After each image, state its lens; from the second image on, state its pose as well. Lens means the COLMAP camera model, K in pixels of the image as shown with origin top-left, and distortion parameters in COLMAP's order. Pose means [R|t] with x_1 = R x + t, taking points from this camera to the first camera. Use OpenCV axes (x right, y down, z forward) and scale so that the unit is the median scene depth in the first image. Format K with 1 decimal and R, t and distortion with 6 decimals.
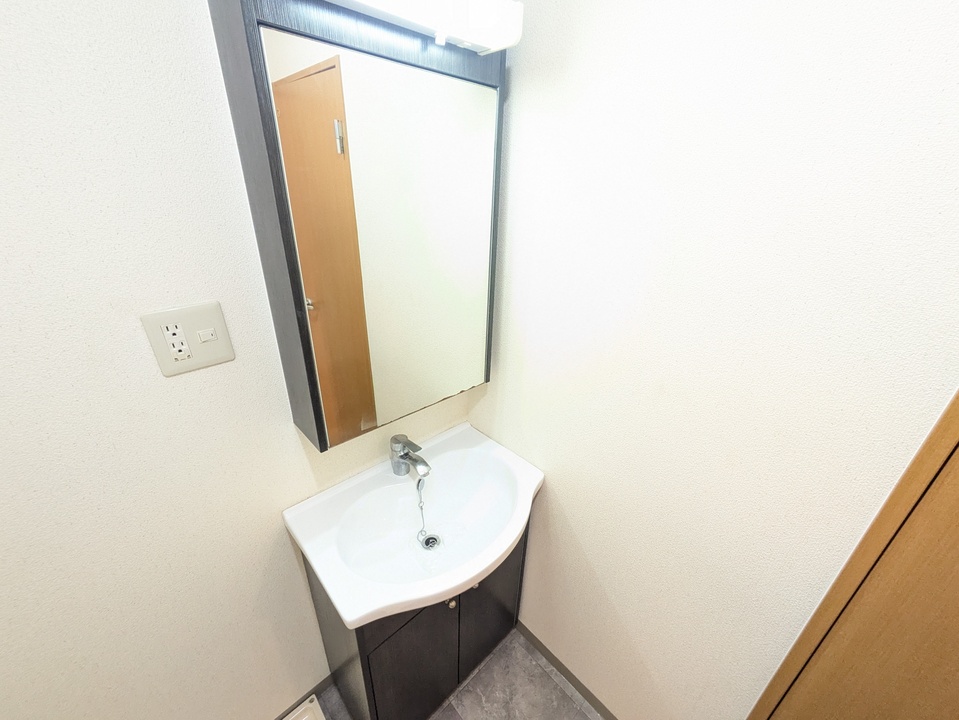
lens RADIAL K [[379.5, 0, 482.0], [0, 379.5, 363.1], [0, 0, 1]] dist [-0.003720, 0.001781]
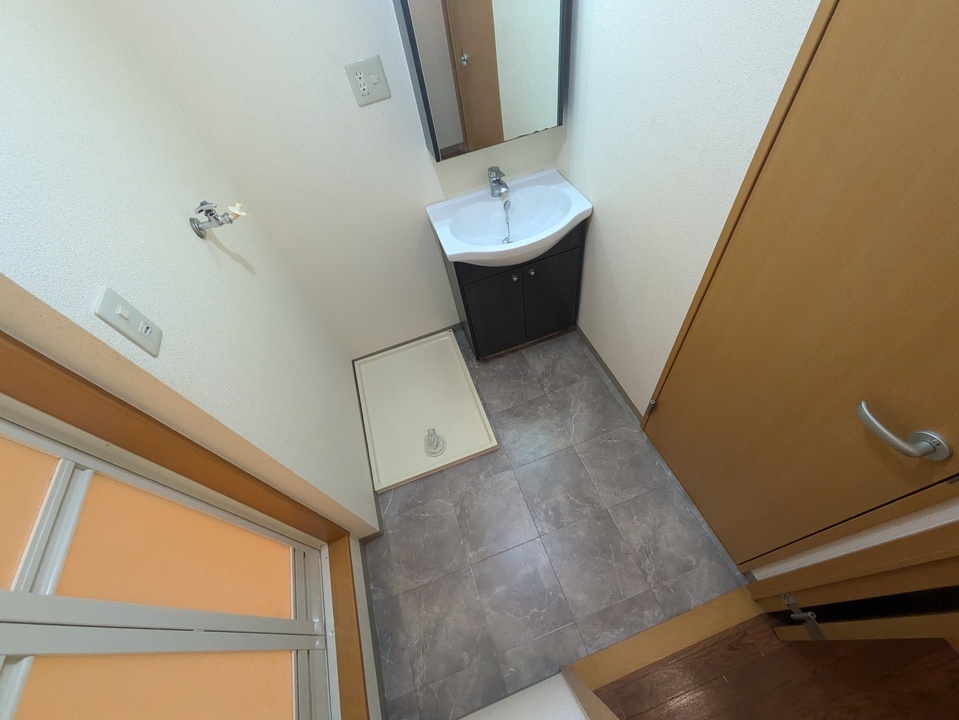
lens RADIAL K [[379.5, 0, 483.0], [0, 379.5, 360.2], [0, 0, 1]] dist [-0.003720, 0.001781]
pose [[0.896555, 0.243005, -0.370322, 0.468730], [-0.029661, 0.867129, 0.497199, 0.113716], [0.441938, -0.434782, 0.784637, -0.493666]]
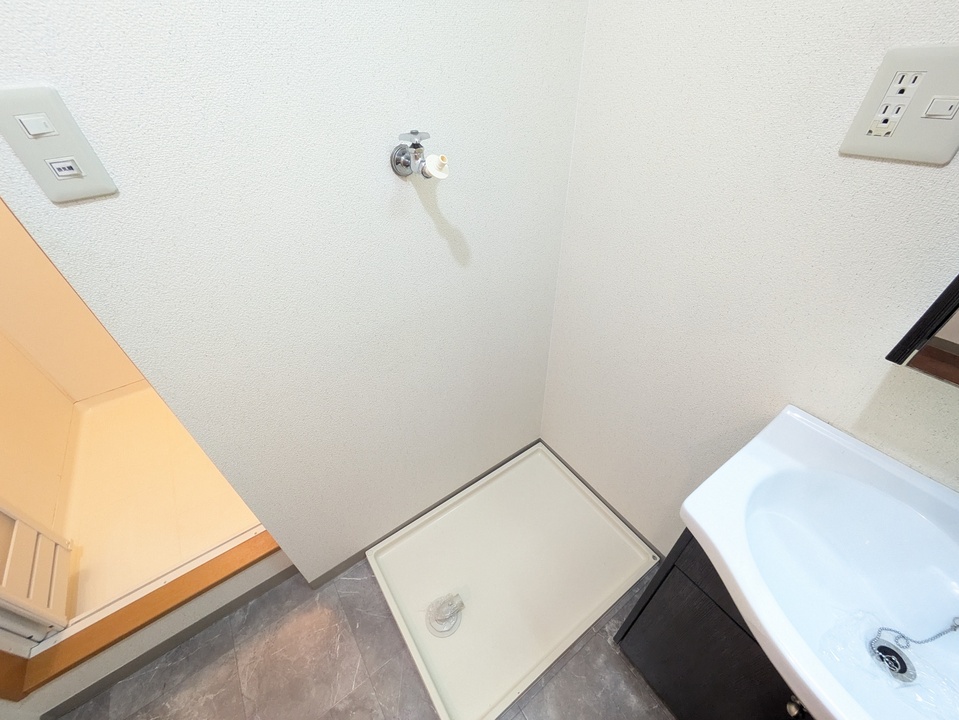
lens RADIAL K [[379.5, 0, 482.4], [0, 379.5, 361.9], [0, 0, 1]] dist [-0.003720, 0.001781]
pose [[-0.146276, 0.613484, -0.776042, 0.109869], [-0.400374, 0.680643, 0.613535, 0.095176], [0.904602, 0.400453, 0.146061, 0.245913]]
